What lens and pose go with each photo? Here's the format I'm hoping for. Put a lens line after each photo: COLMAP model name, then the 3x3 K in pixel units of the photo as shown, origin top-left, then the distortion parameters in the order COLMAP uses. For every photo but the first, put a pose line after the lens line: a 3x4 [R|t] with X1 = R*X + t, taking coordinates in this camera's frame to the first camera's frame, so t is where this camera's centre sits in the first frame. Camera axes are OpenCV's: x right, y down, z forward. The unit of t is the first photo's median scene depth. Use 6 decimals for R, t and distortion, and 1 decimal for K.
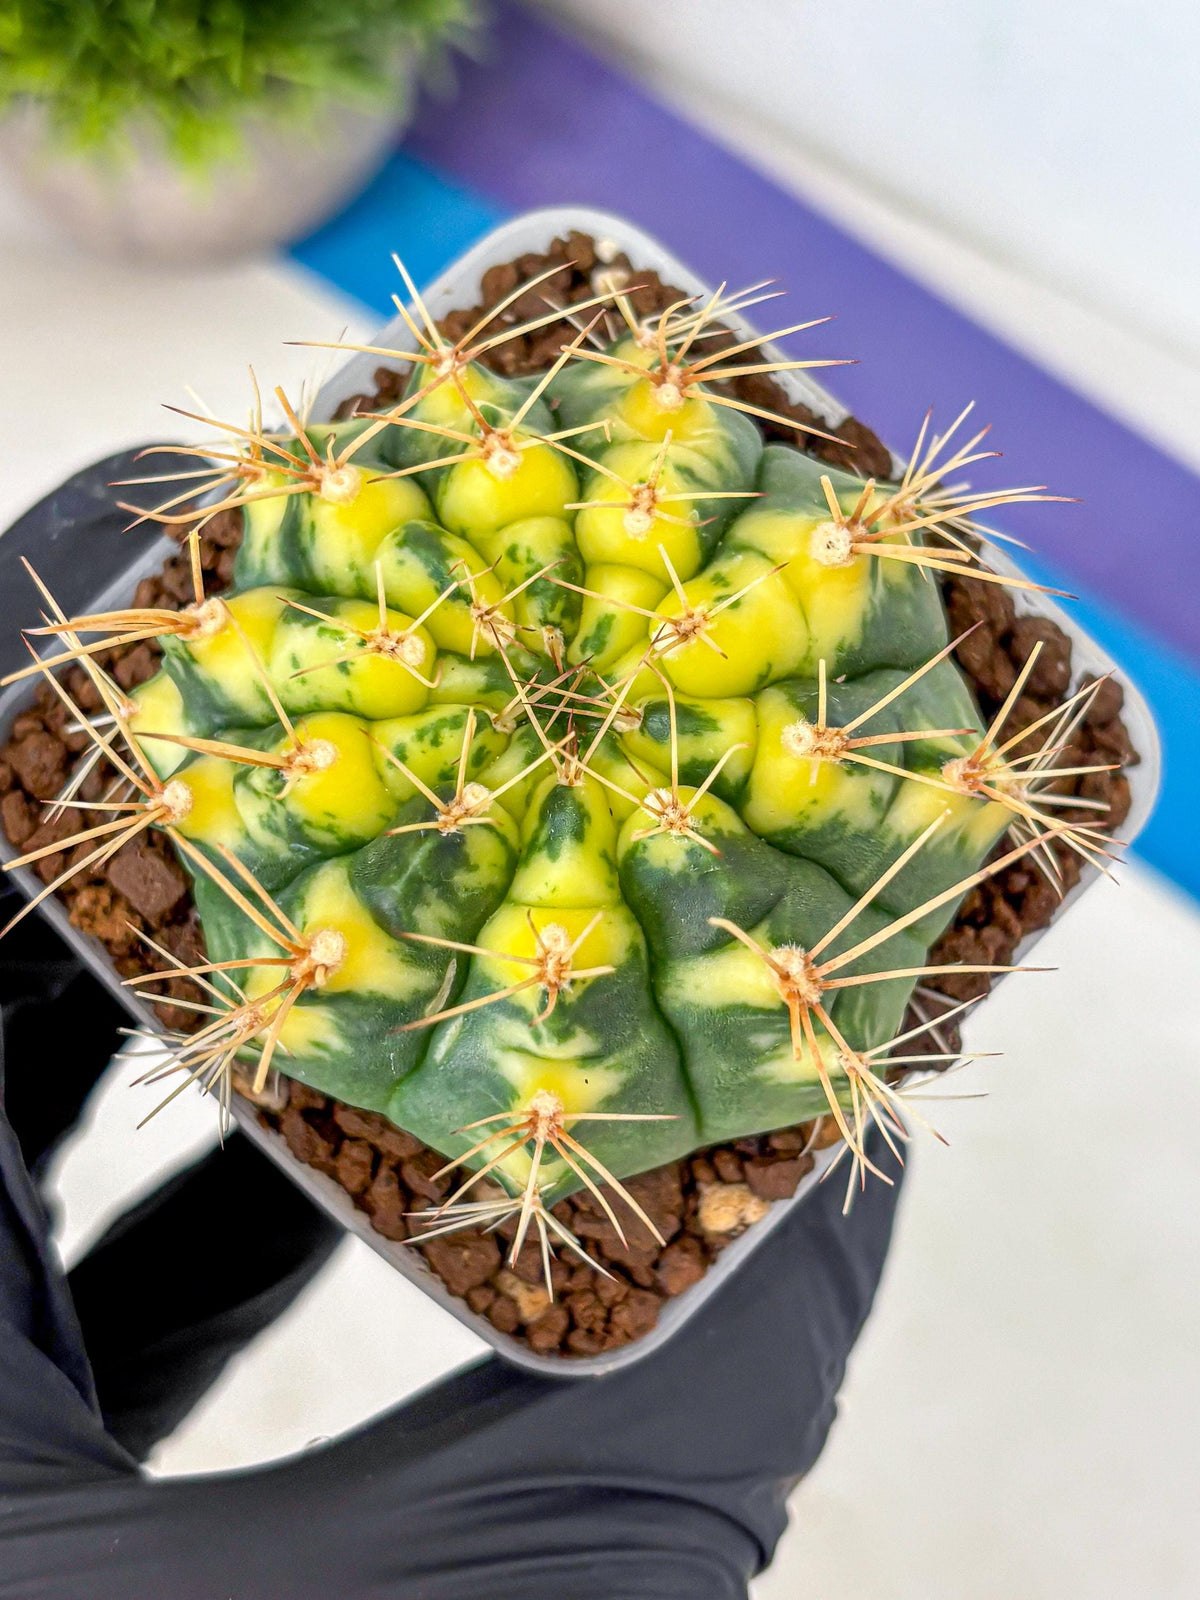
lens RADIAL K [[2473.8, 0, 623.9], [0, 2473.8, 726.6], [0, 0, 1]] dist [0.118990, -0.046142]
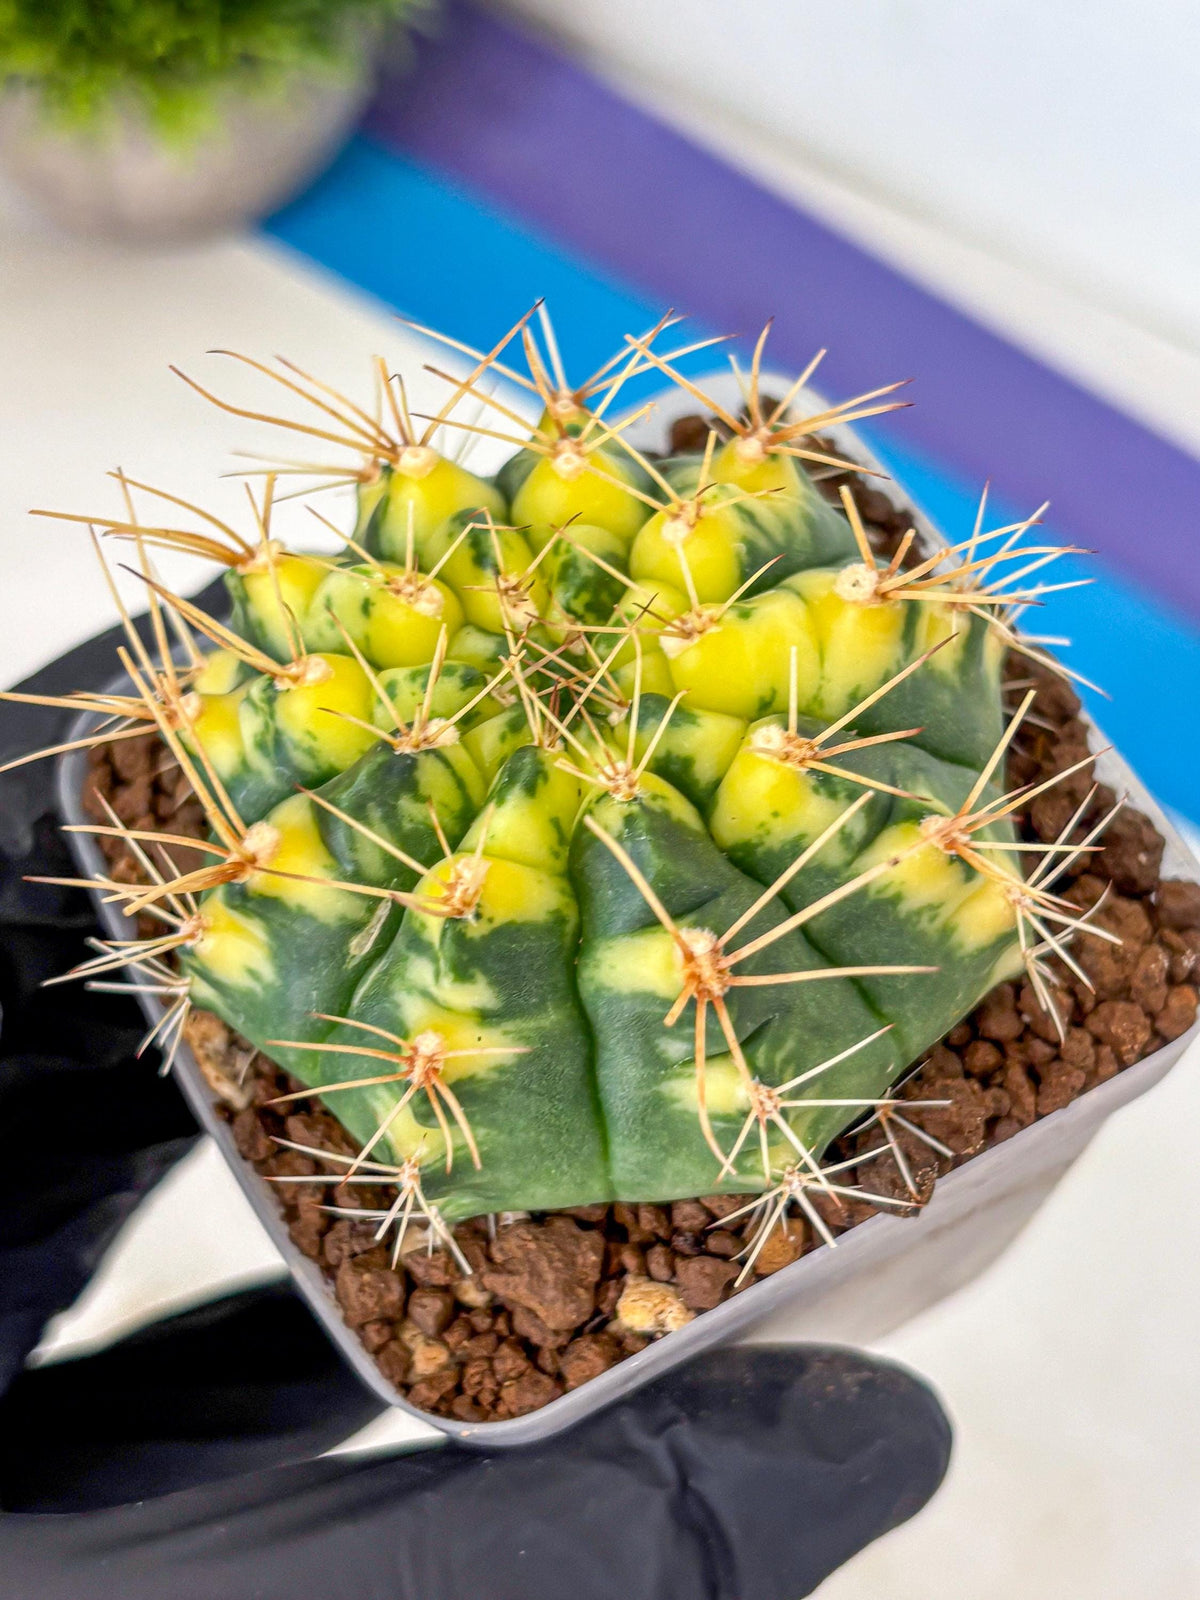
lens RADIAL K [[2473.8, 0, 623.9], [0, 2473.8, 726.6], [0, 0, 1]] dist [0.118990, -0.046142]
pose [[0.952168, 0.178323, -0.248145, 0.254576], [-0.240951, 0.937572, -0.250802, 0.255592], [0.187931, 0.298596, 0.935694, 0.069211]]
